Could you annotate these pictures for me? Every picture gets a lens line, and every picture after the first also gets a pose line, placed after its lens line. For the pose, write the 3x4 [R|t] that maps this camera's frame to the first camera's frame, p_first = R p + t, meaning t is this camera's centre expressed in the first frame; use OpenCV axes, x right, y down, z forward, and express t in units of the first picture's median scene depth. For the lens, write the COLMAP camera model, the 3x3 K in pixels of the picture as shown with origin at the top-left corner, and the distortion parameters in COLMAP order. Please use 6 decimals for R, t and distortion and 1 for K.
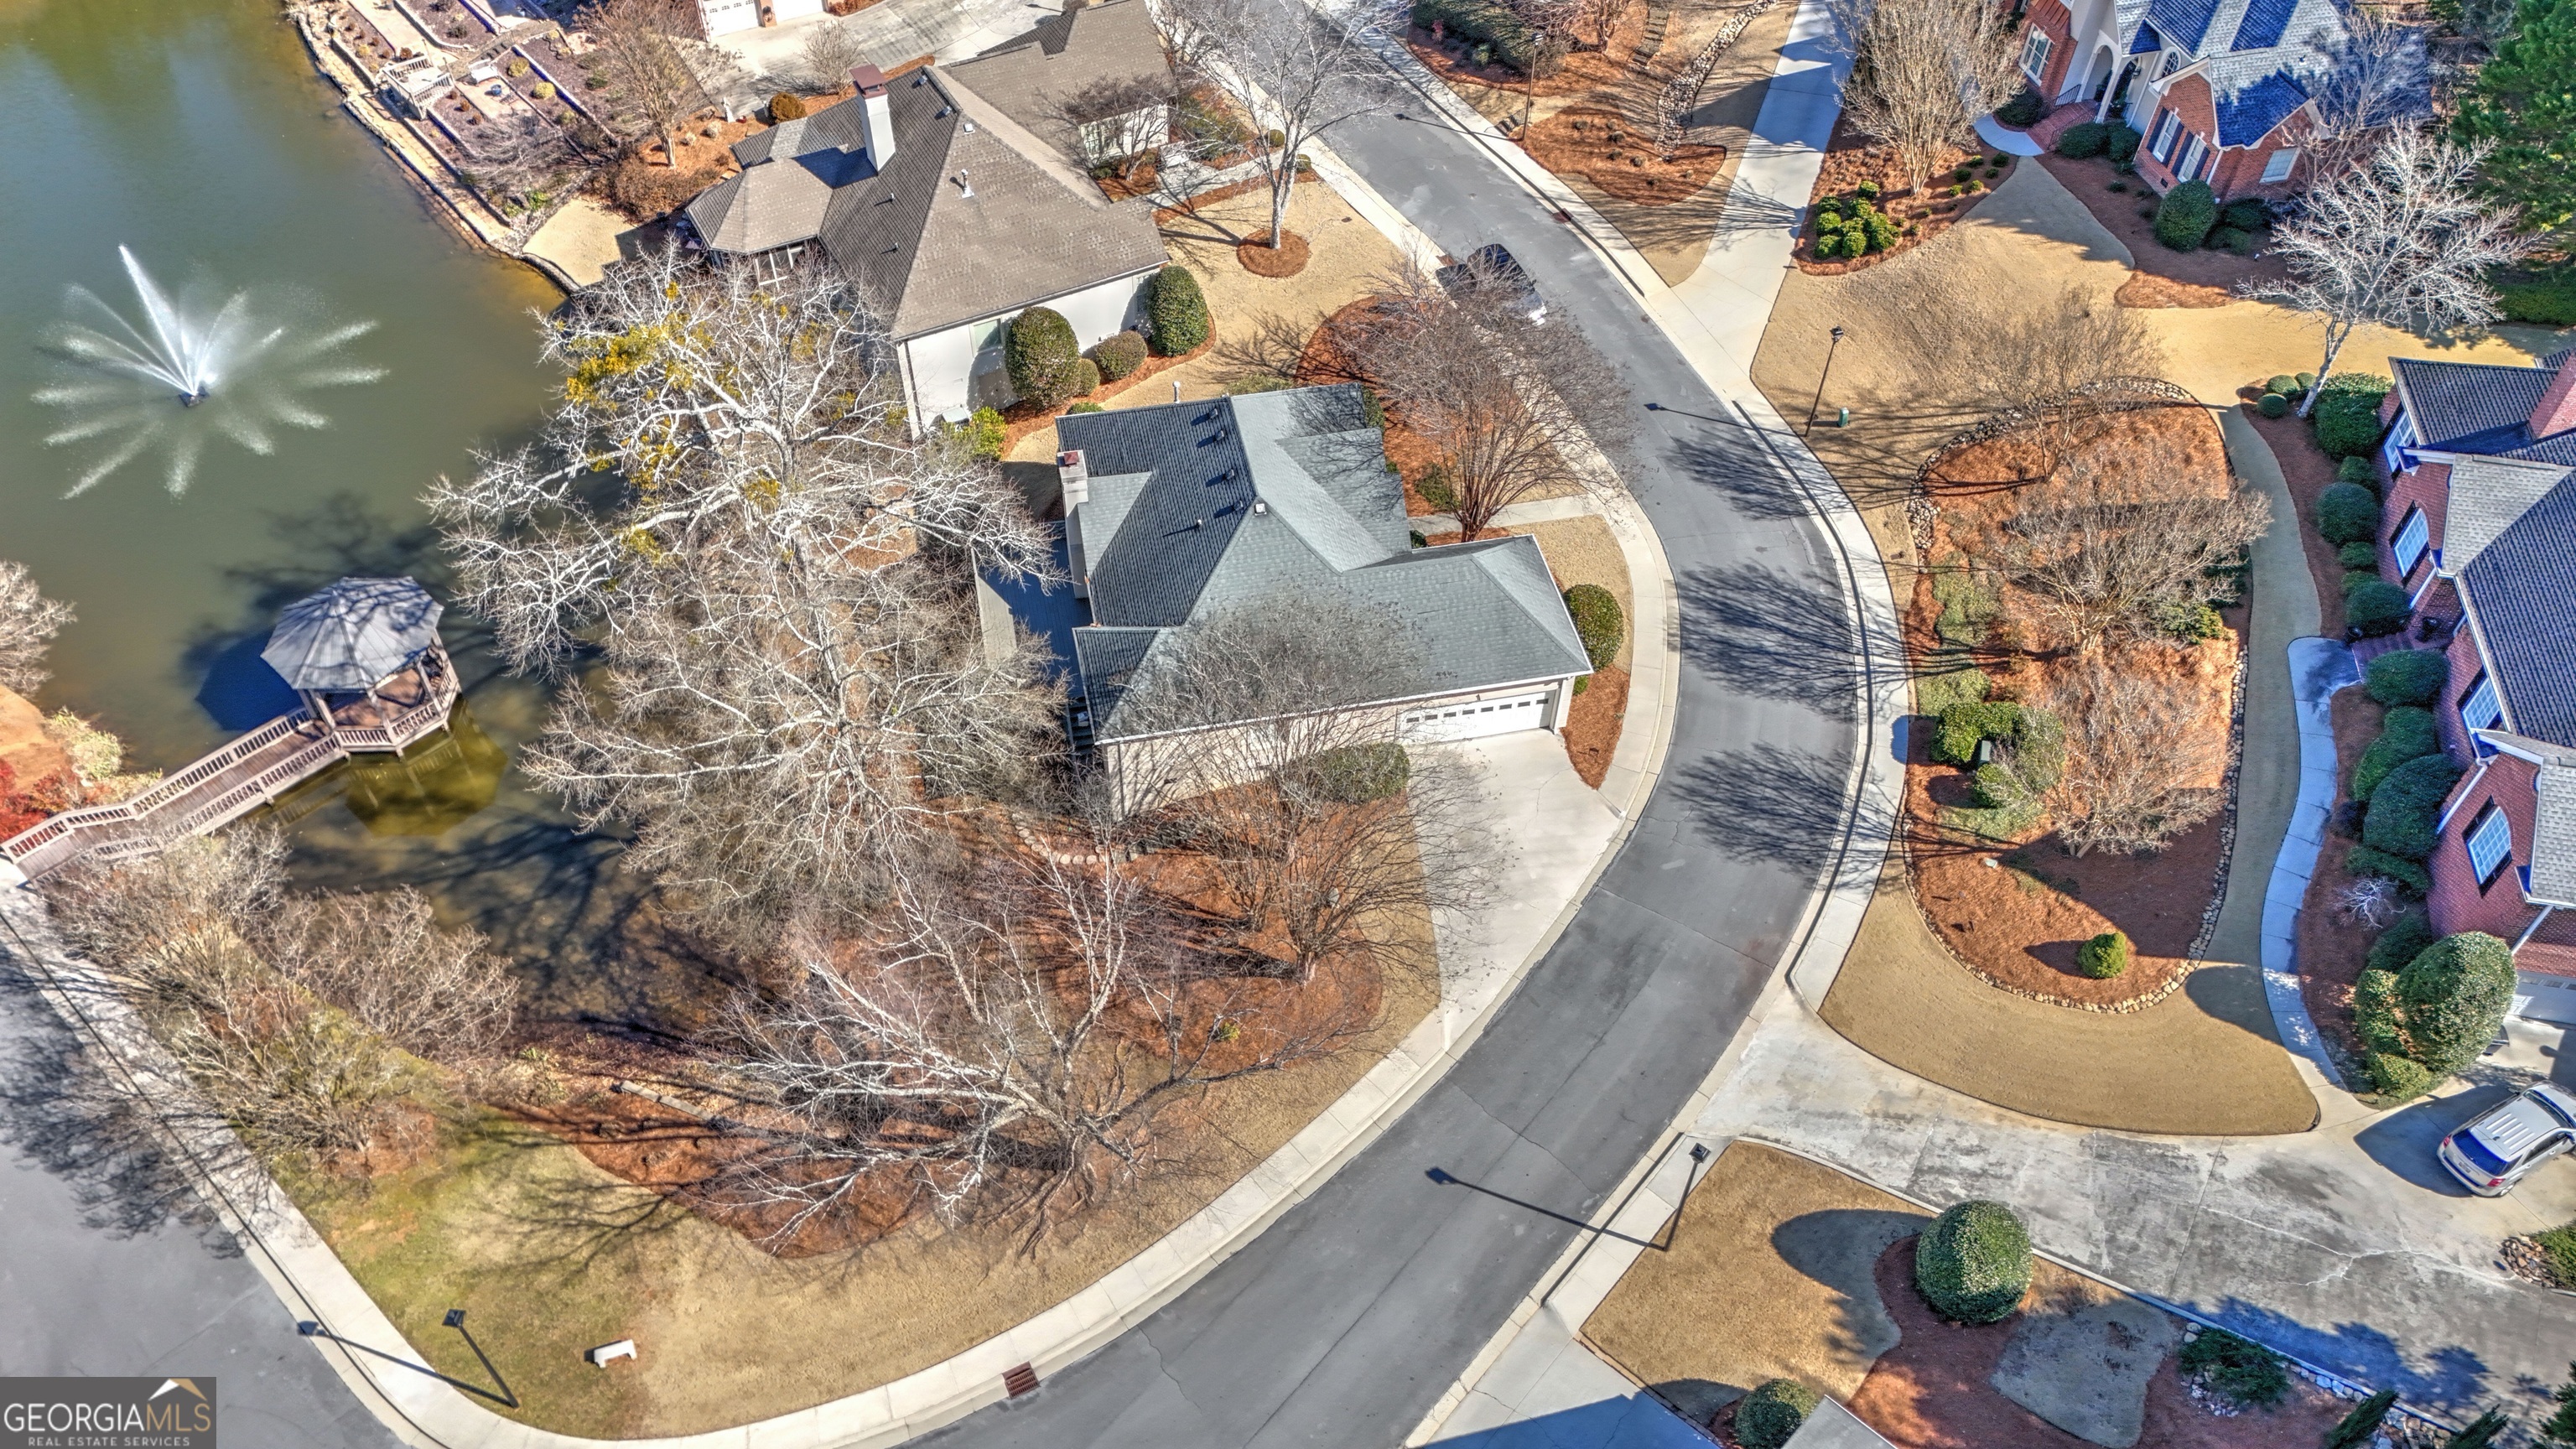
lens RADIAL K [[1875.0, 0, 1288.0], [0, 1875.0, 724.5], [0, 0, 1]] dist [0.064984, -0.057676]
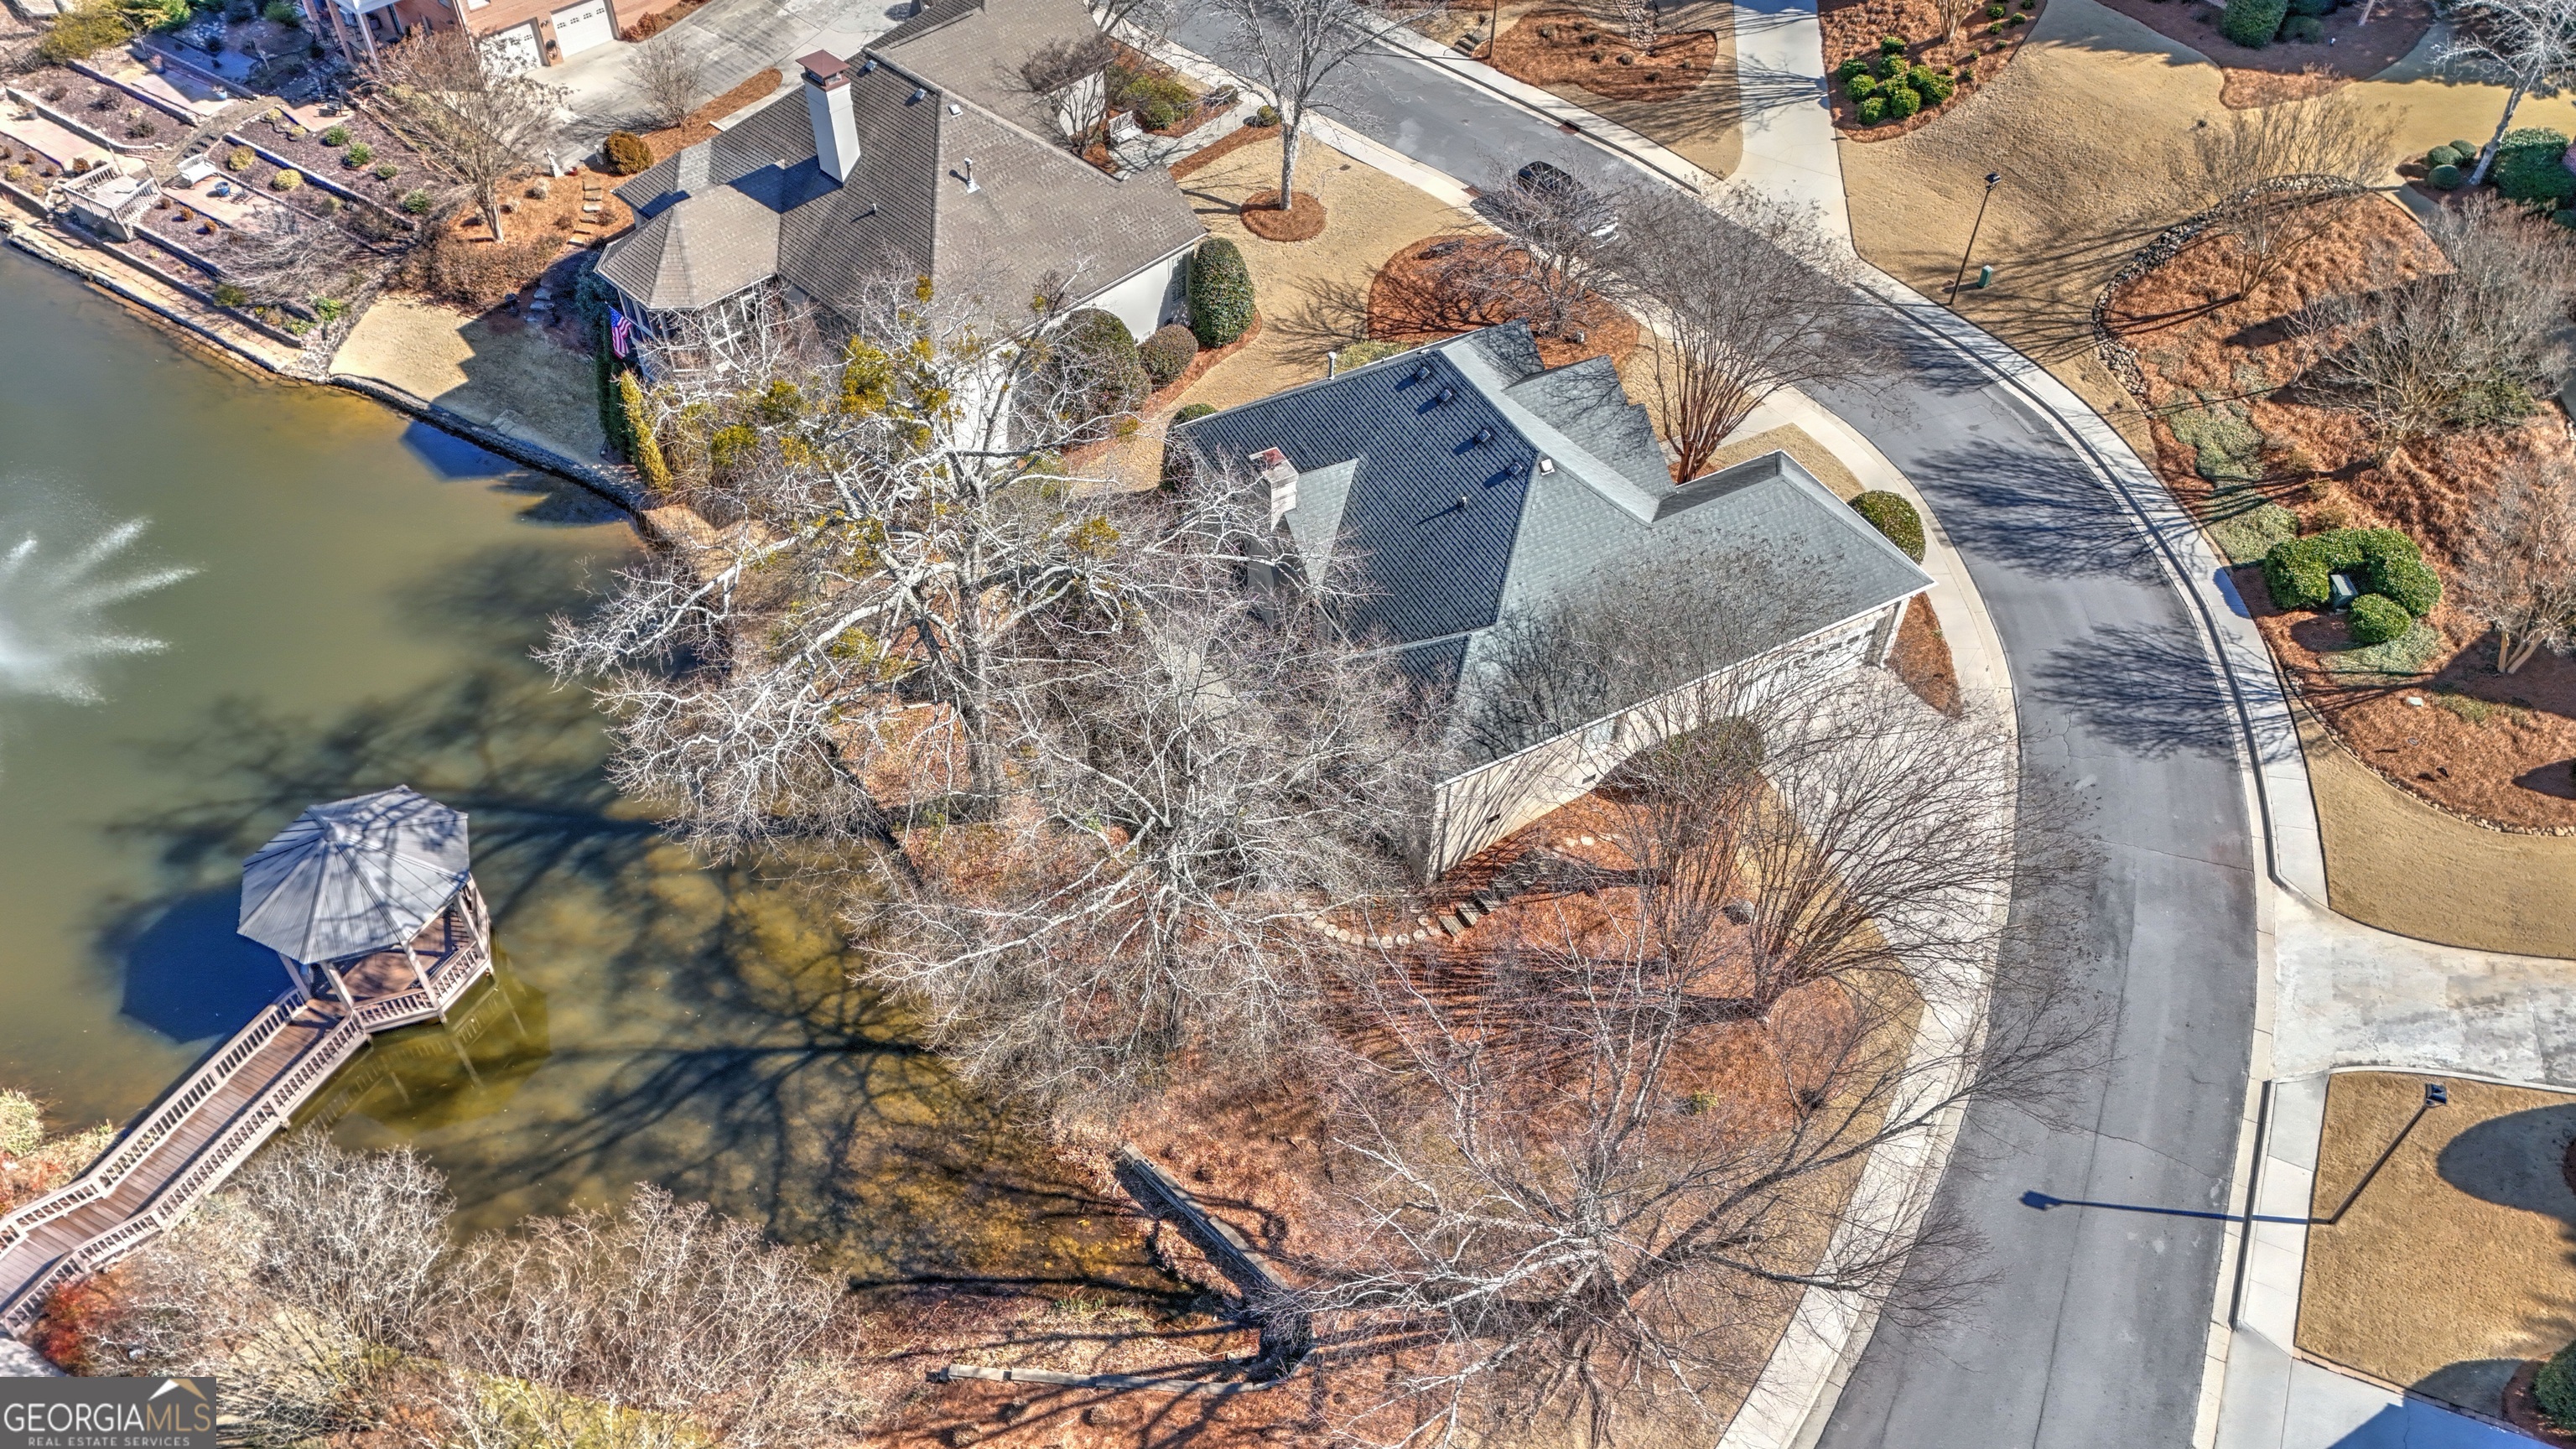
lens RADIAL K [[1875.0, 0, 1288.0], [0, 1875.0, 724.5], [0, 0, 1]] dist [0.064984, -0.057676]
pose [[0.956386, -0.210984, 0.202016, -0.241918], [0.215637, 0.976473, -0.001050, -0.022200], [-0.197042, 0.044566, 0.979382, 0.172466]]
